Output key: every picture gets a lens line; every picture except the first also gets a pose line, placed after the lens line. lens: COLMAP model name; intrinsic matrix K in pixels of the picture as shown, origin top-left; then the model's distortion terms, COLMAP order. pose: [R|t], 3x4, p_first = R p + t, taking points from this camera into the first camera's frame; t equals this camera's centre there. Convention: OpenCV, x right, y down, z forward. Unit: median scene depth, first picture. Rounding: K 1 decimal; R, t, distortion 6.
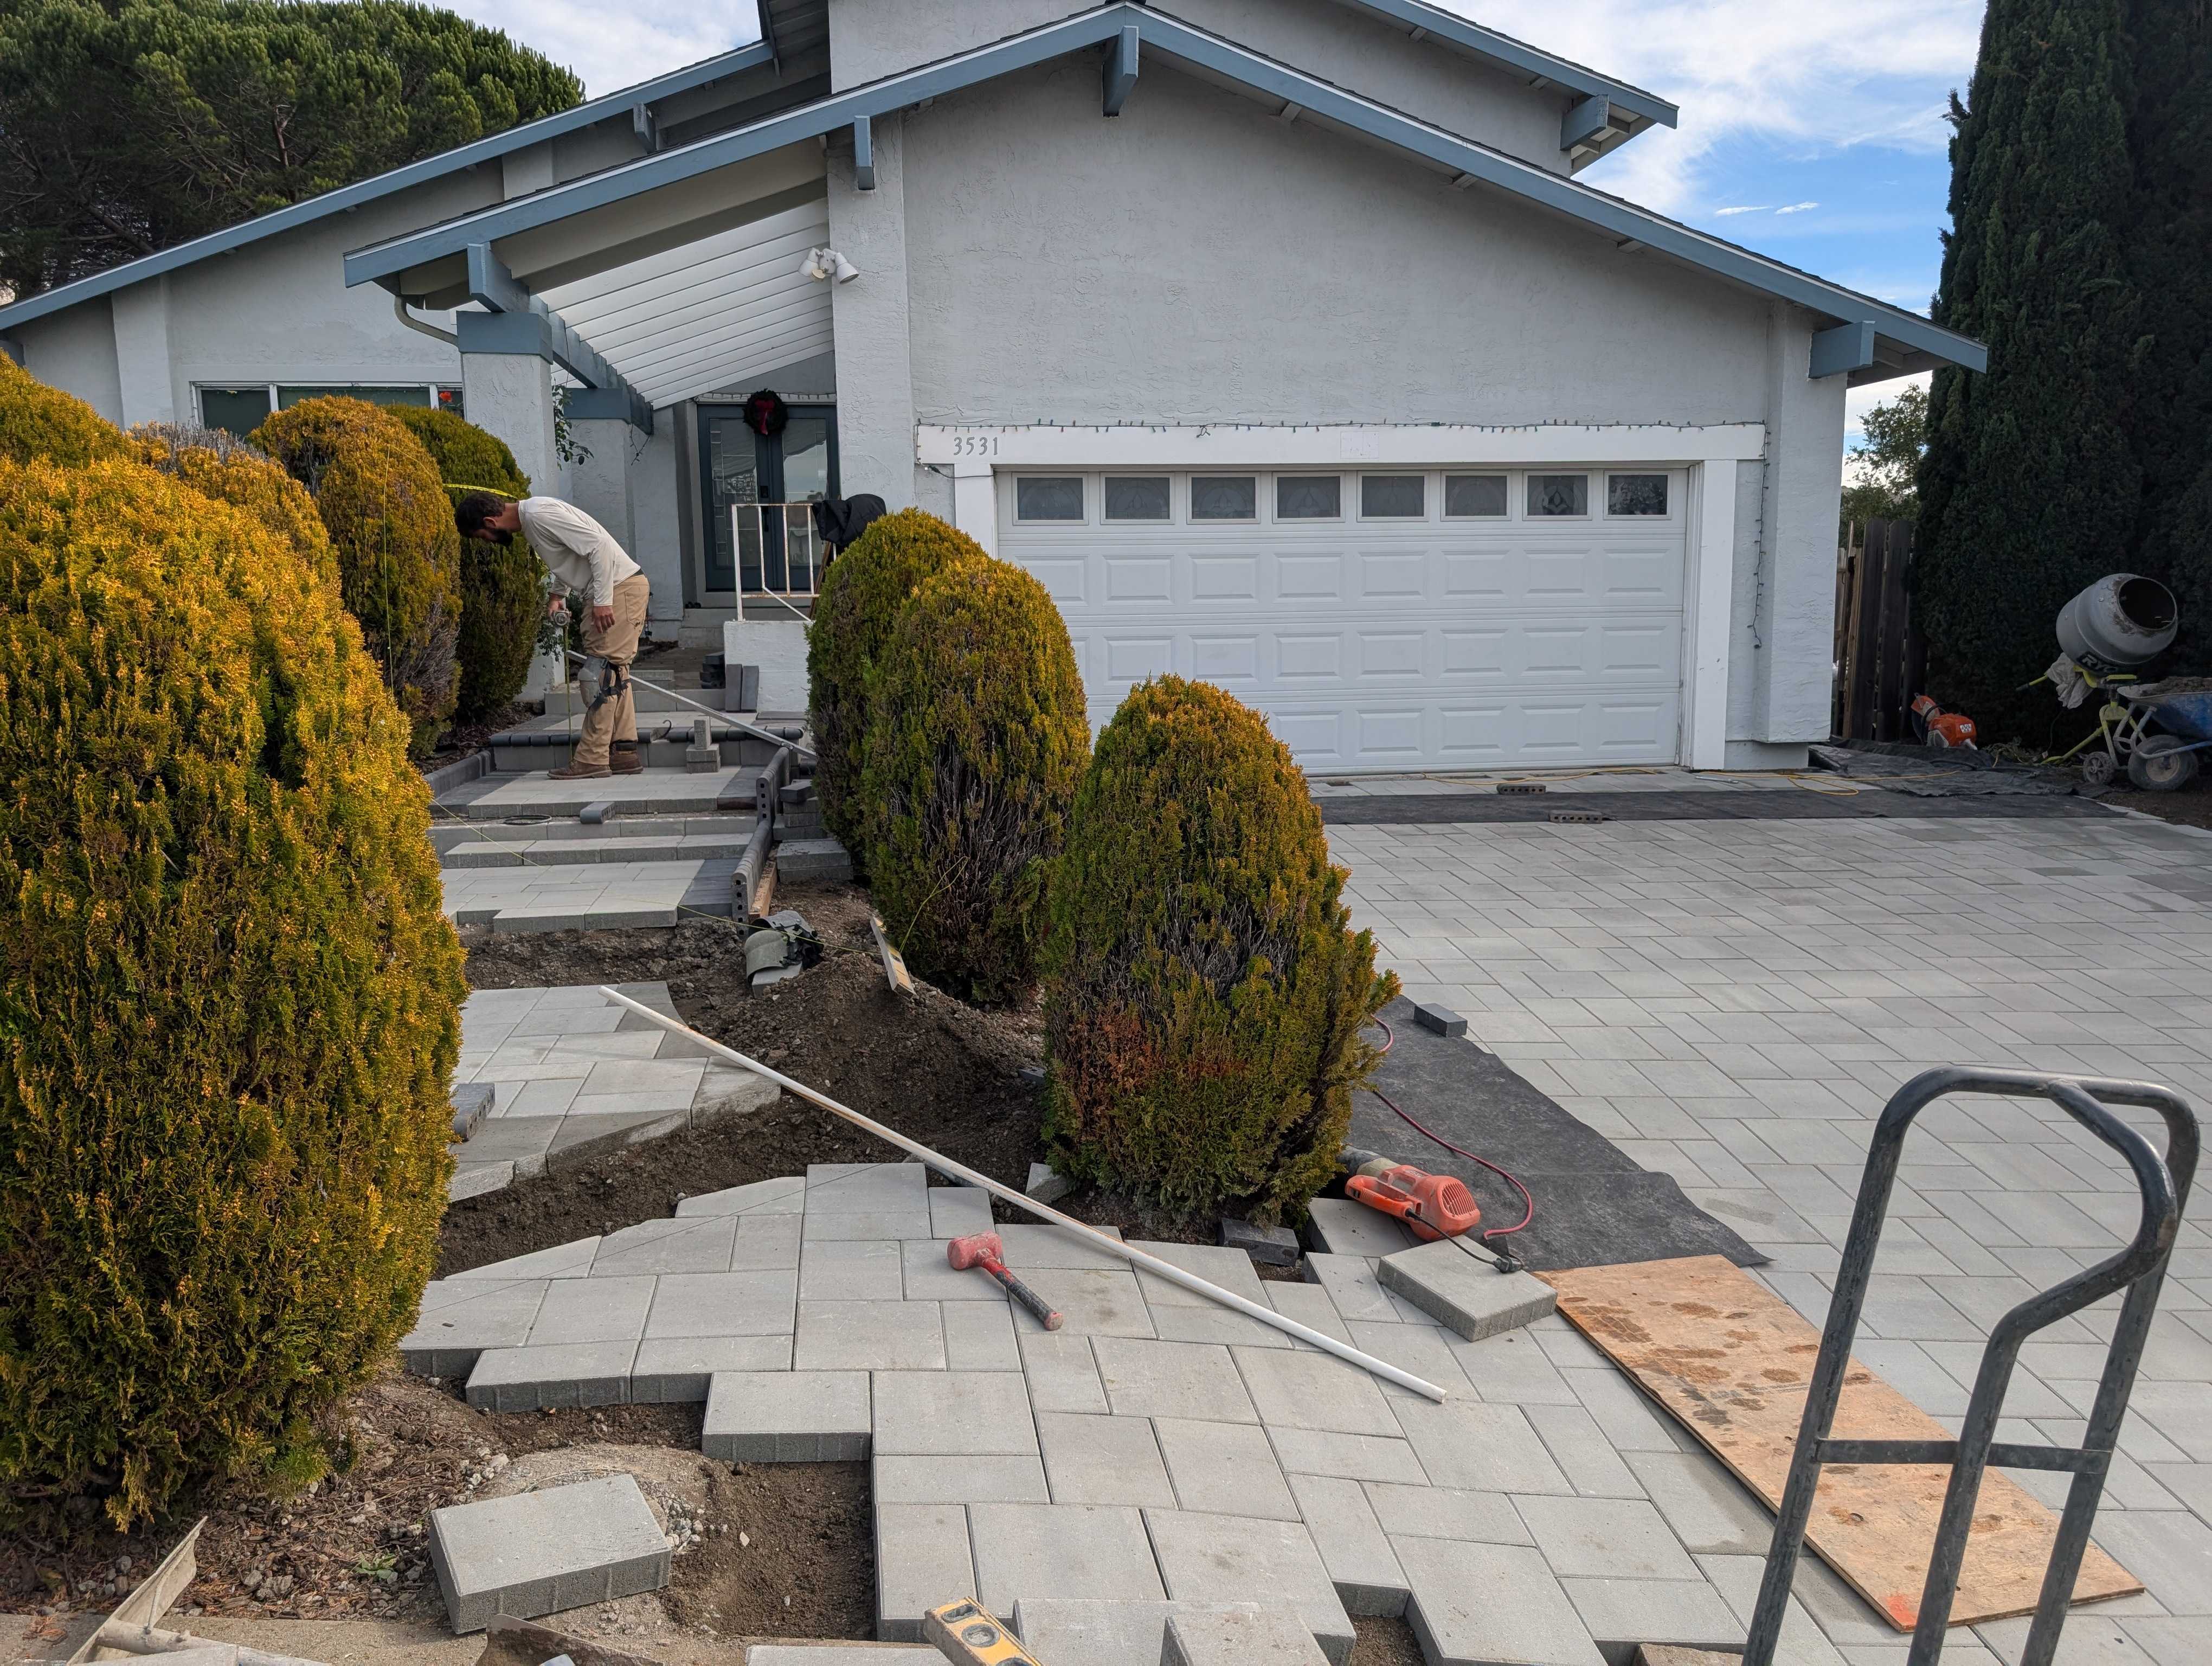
lens RADIAL K [[1617.2, 0, 1099.8], [0, 1617.2, 828.1], [0, 0, 1]] dist [0.001920, -0.002223]
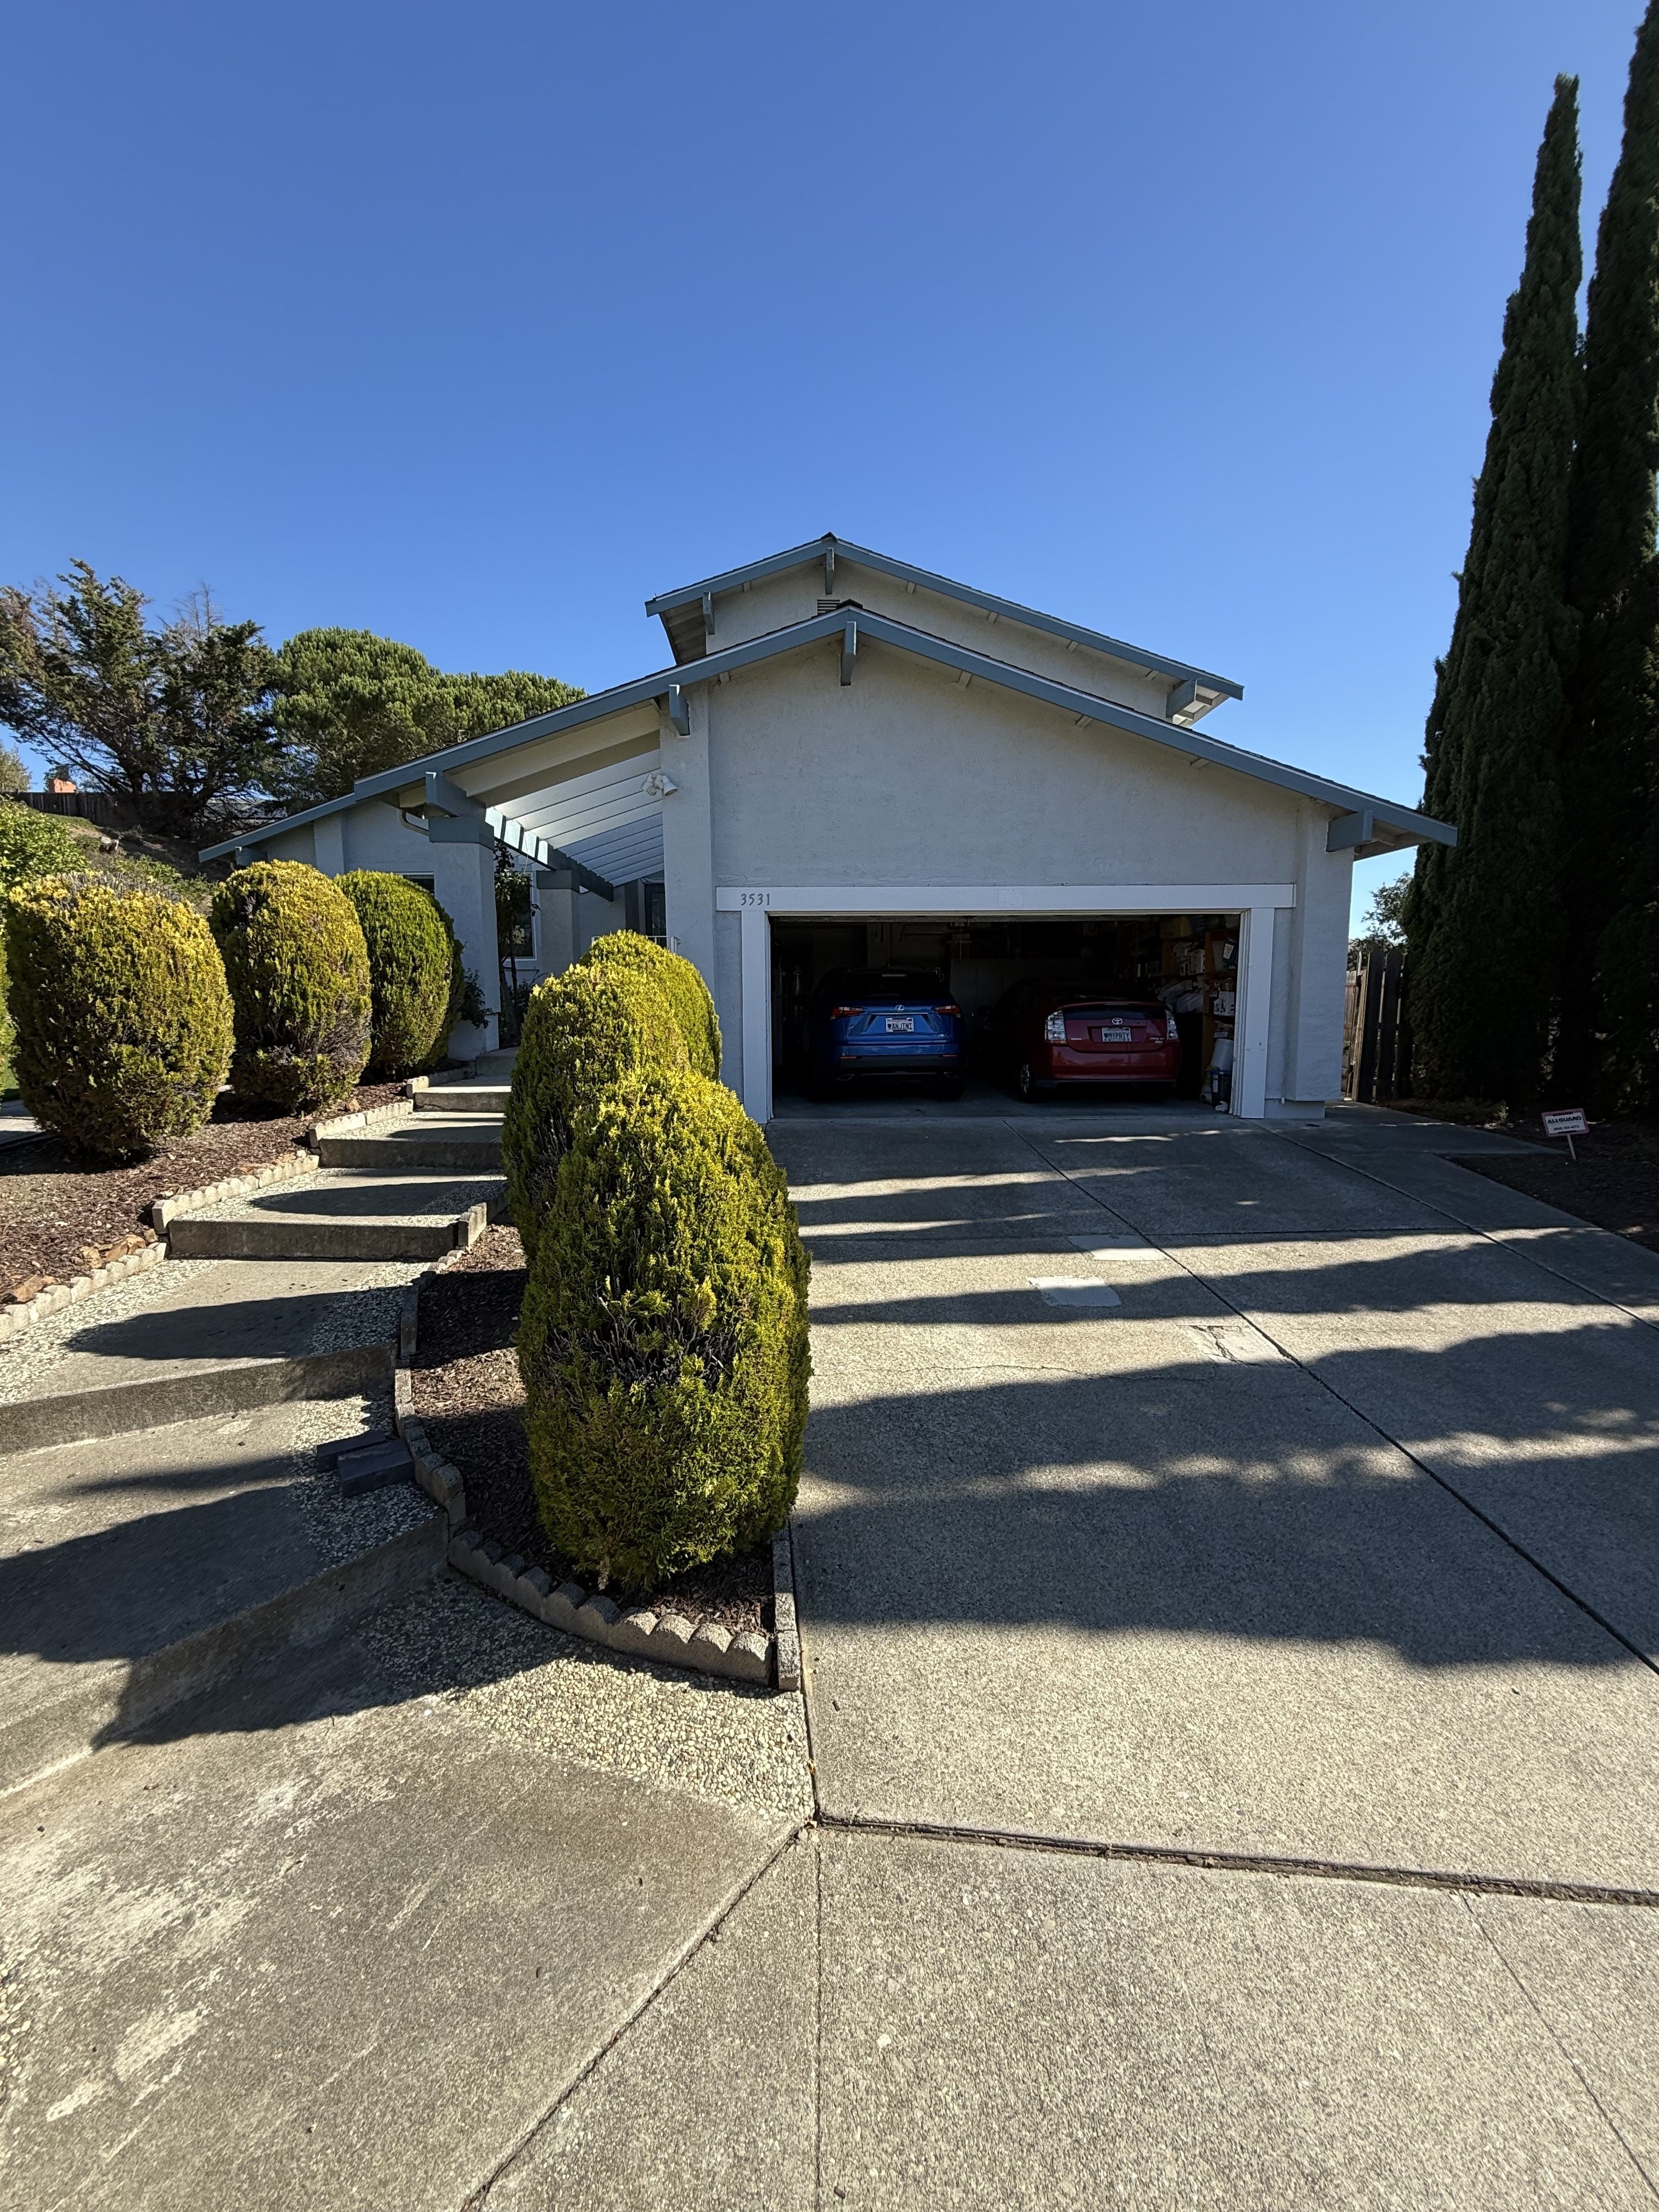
lens RADIAL K [[877.0, 0, 829.5], [0, 877.0, 1106.0], [0, 0, 1]] dist [-0.001601, 0.000155]
pose [[0.993385, 0.020991, -0.112898, 0.094267], [-0.023384, 0.999528, -0.019920, -0.024599], [0.112426, 0.022428, 0.993407, 0.182731]]
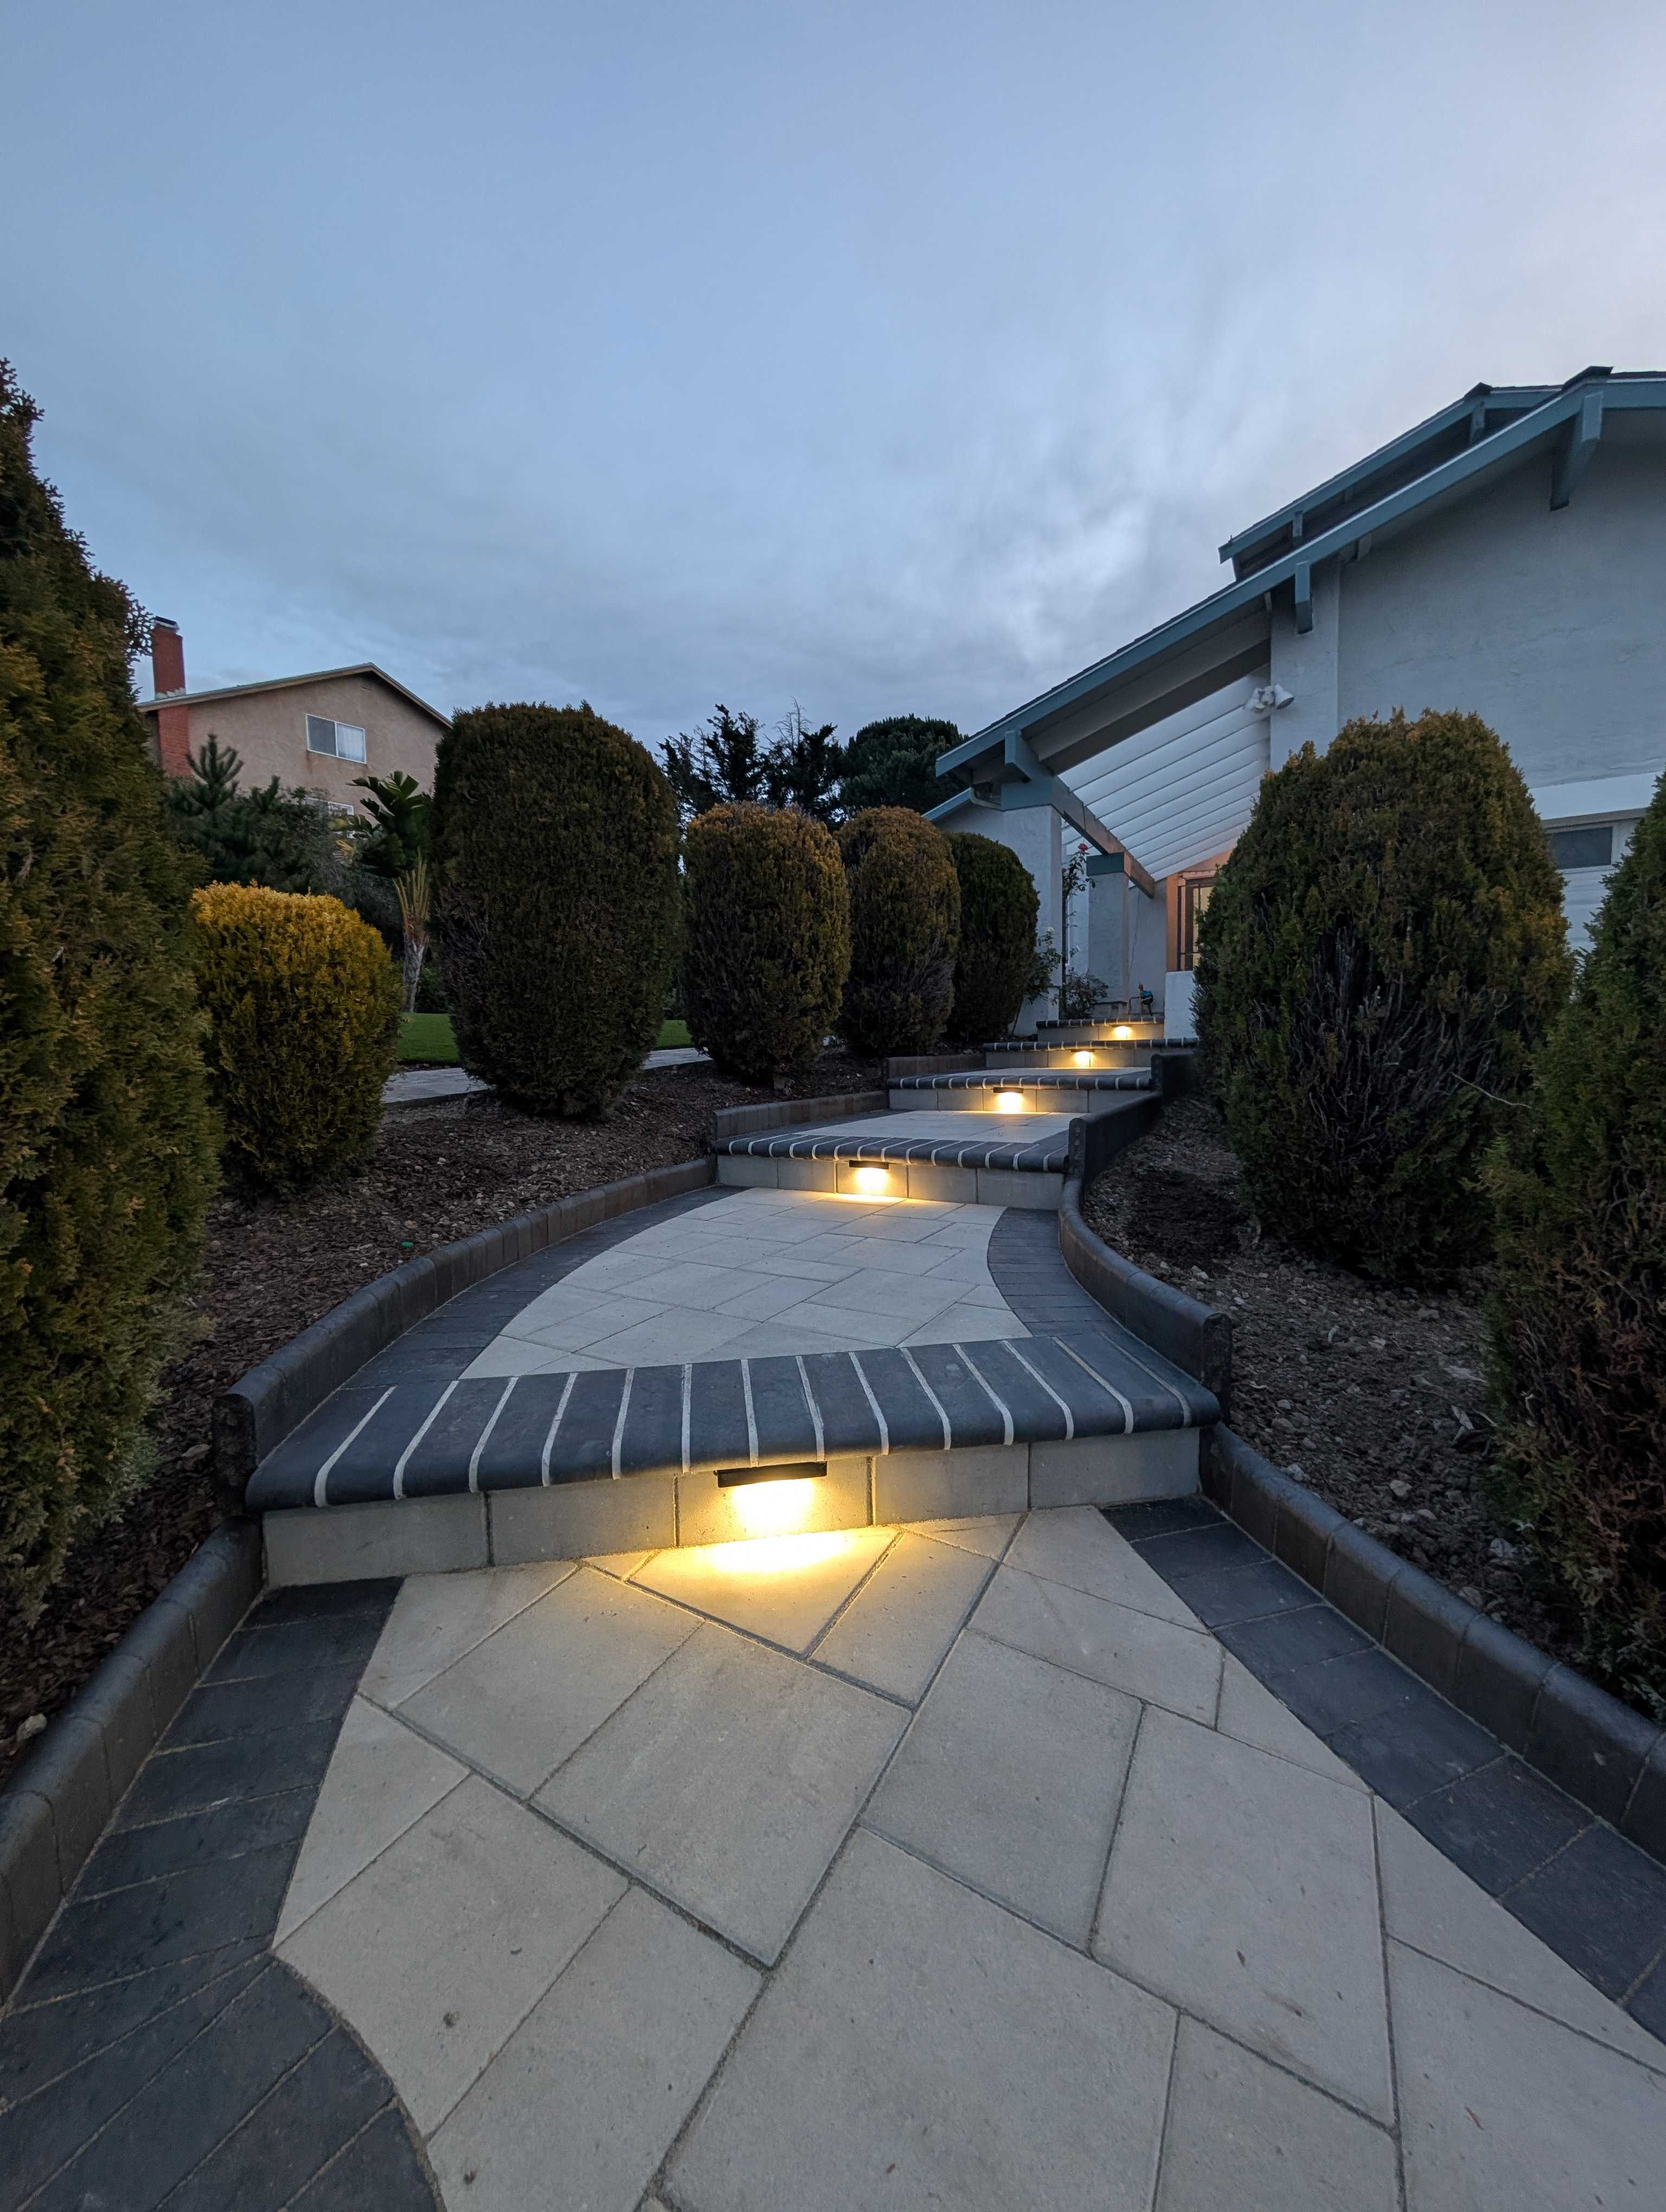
lens RADIAL K [[836.2, 0, 831.6], [0, 836.2, 1108.2], [0, 0, 1]] dist [0.000345, 0.000254]
pose [[0.788052, 0.040410, -0.614281, -0.017251], [-0.079298, 0.996194, -0.036196, 0.032156], [0.610480, 0.077236, 0.788257, 0.271678]]
